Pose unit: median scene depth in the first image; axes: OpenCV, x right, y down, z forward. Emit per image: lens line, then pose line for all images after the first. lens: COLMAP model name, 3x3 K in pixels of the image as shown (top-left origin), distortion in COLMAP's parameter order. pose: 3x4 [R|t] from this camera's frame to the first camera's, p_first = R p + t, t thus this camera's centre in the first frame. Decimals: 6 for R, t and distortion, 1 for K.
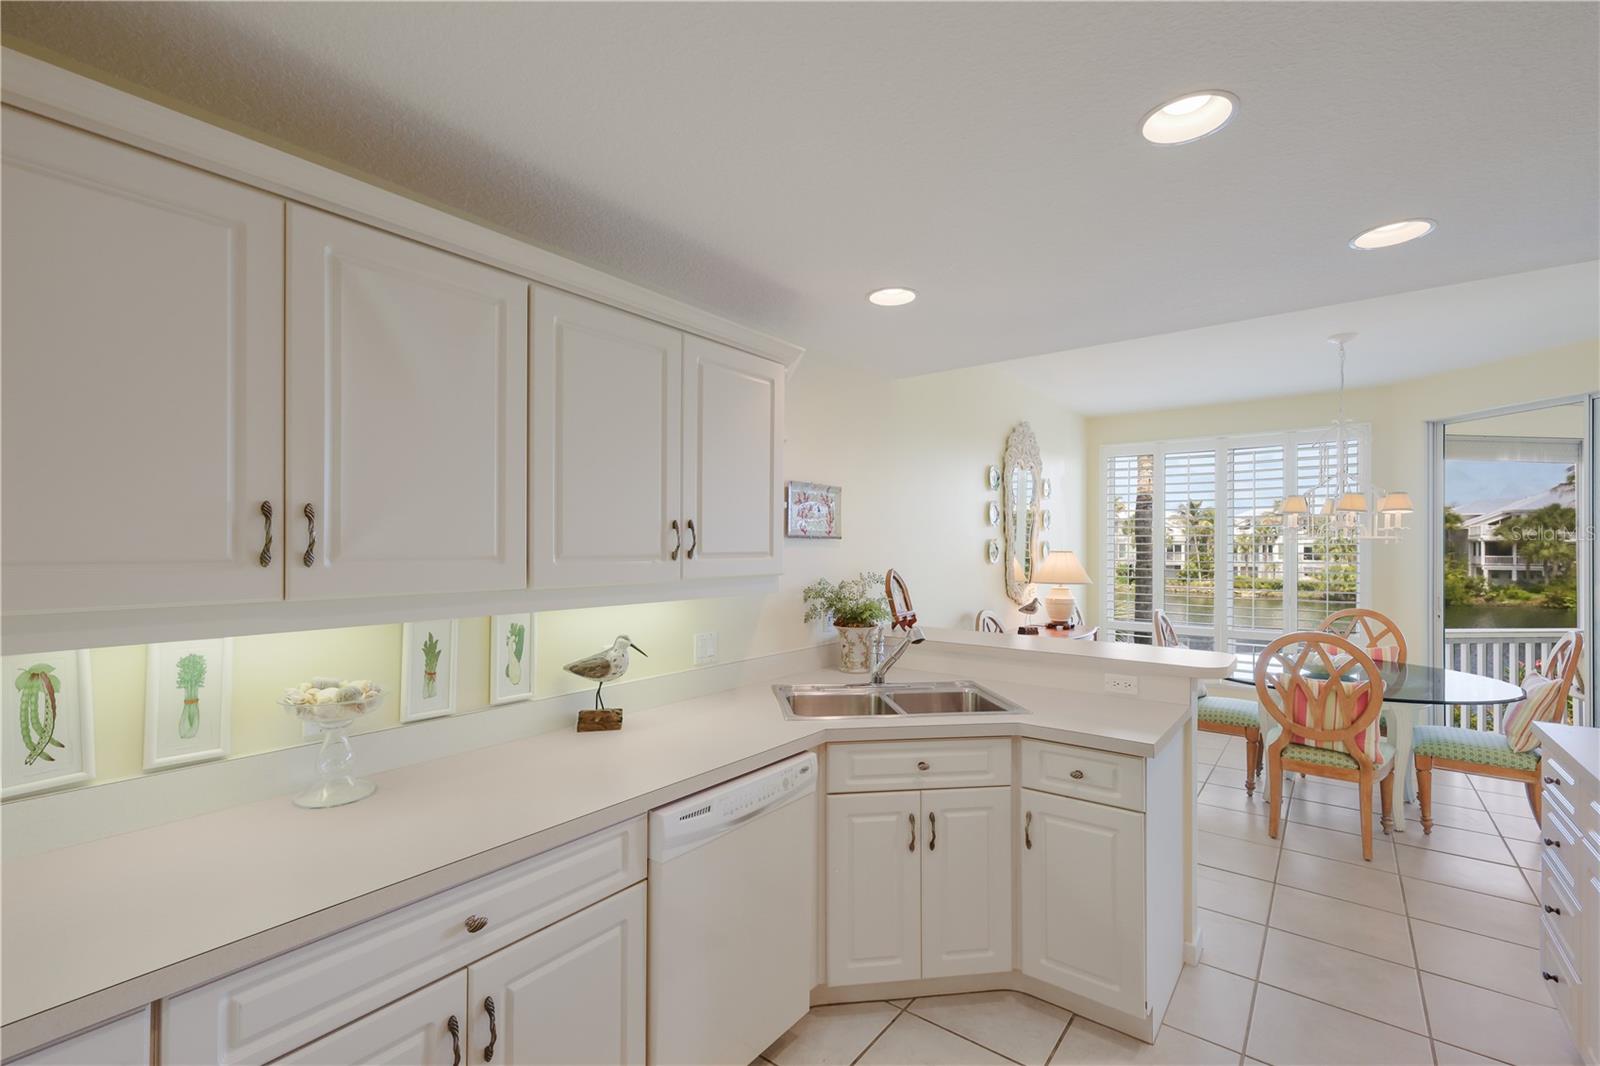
lens RADIAL K [[700.0, 0, 789.1], [0, 700.0, 540.8], [0, 0, 1]] dist [0.006684, -0.000293]
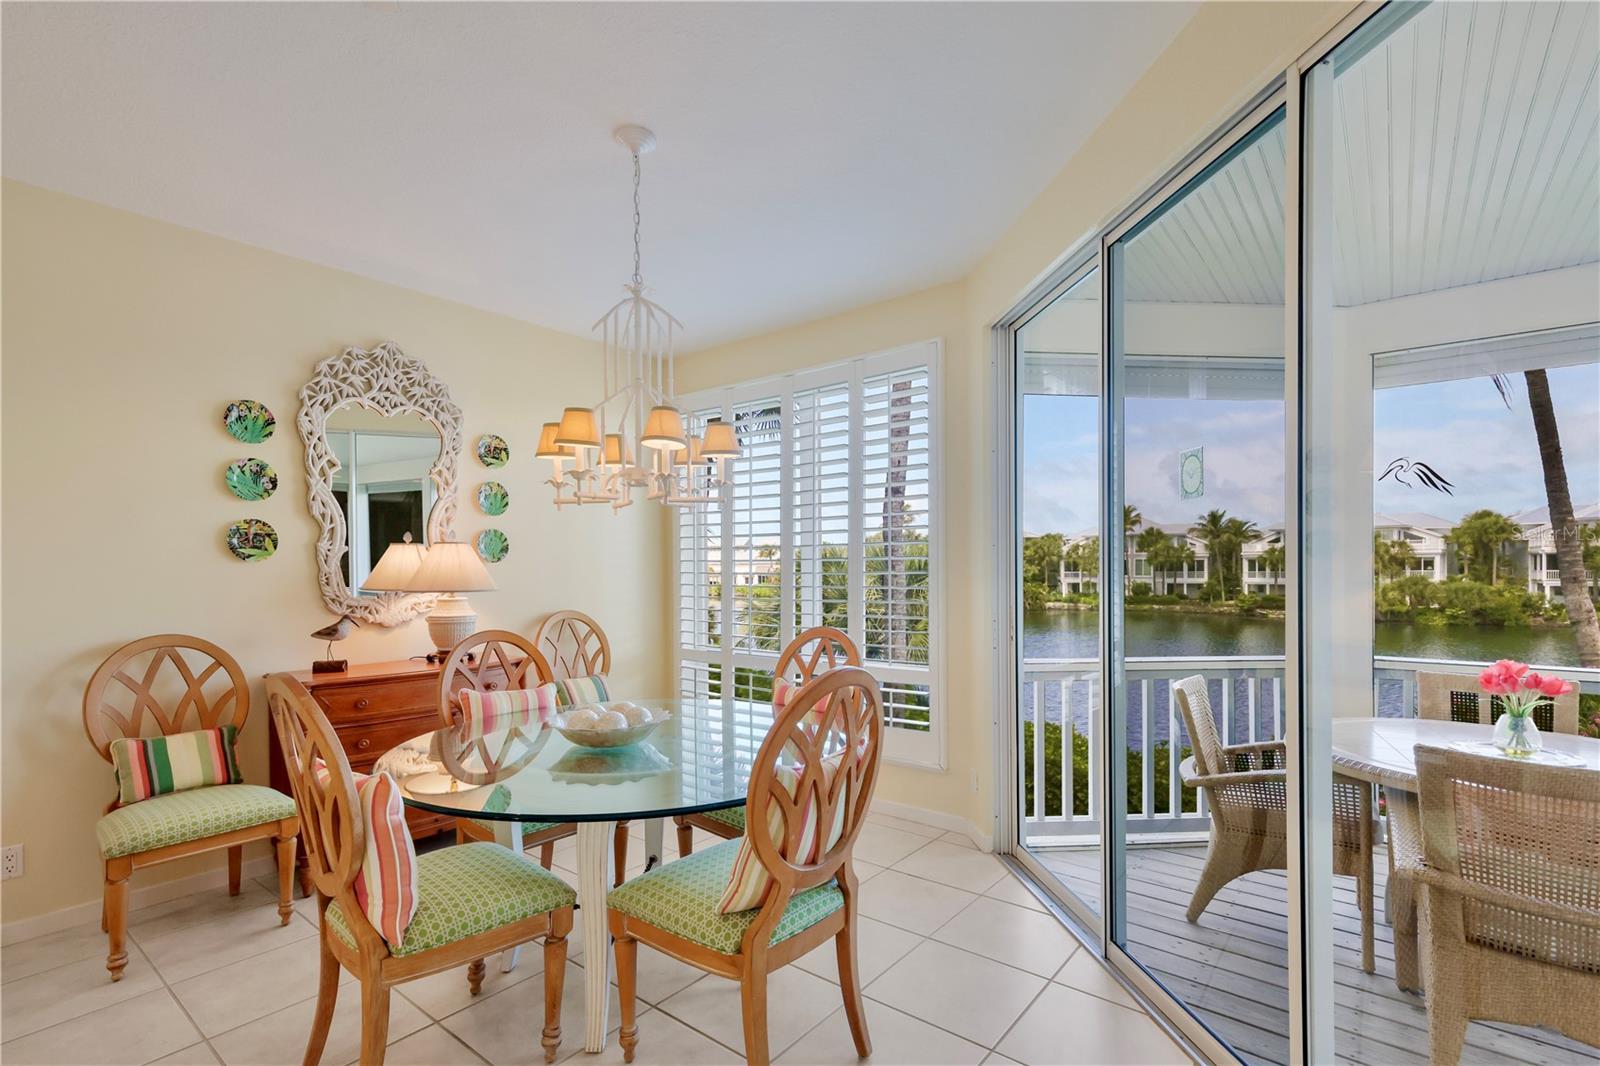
lens RADIAL K [[747.9, 0, 784.4], [0, 747.9, 564.3], [0, 0, 1]] dist [0.008838, -0.000697]
pose [[0.999536, -0.007779, -0.029461, 1.080458], [0.007894, 0.999962, 0.003776, 0.053209], [0.029430, -0.004007, 0.999559, 0.488111]]
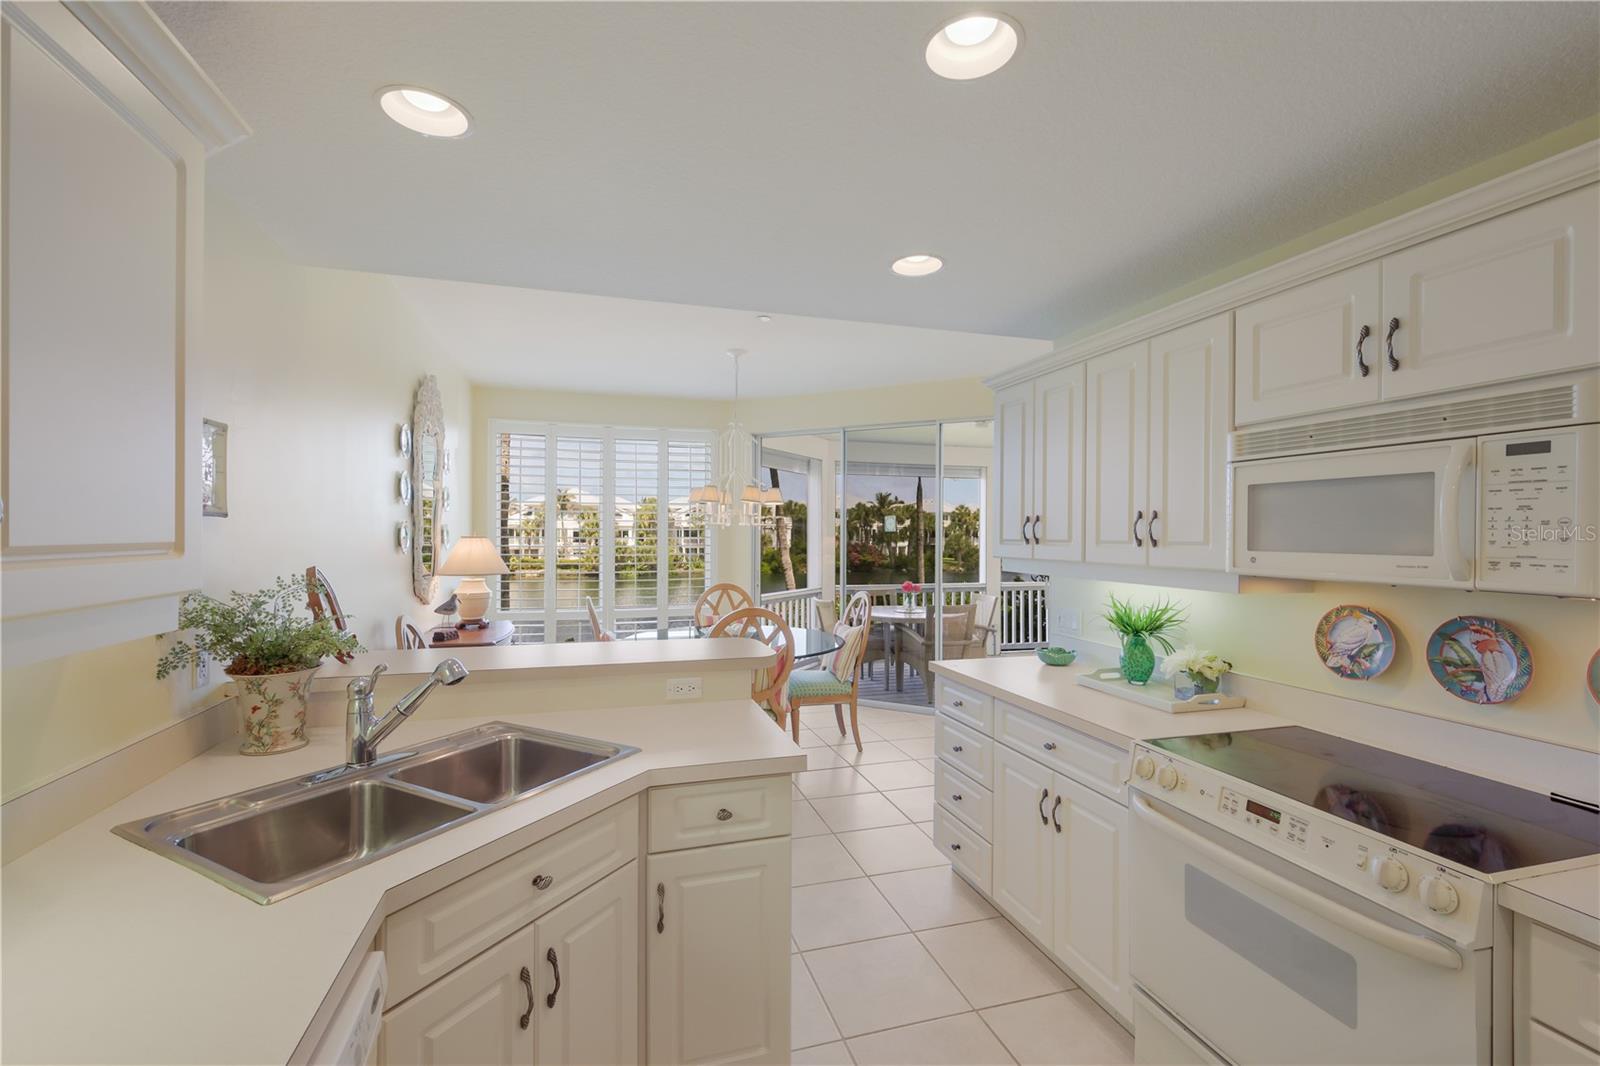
lens RADIAL K [[700.0, 0, 807.3], [0, 700.0, 534.4], [0, 0, 1]] dist [0.006684, -0.000293]
pose [[0.570130, -0.002824, 0.821549, -0.100343], [-0.008070, 0.999927, 0.009038, 0.001404], [-0.821515, -0.011783, 0.570066, 0.238027]]
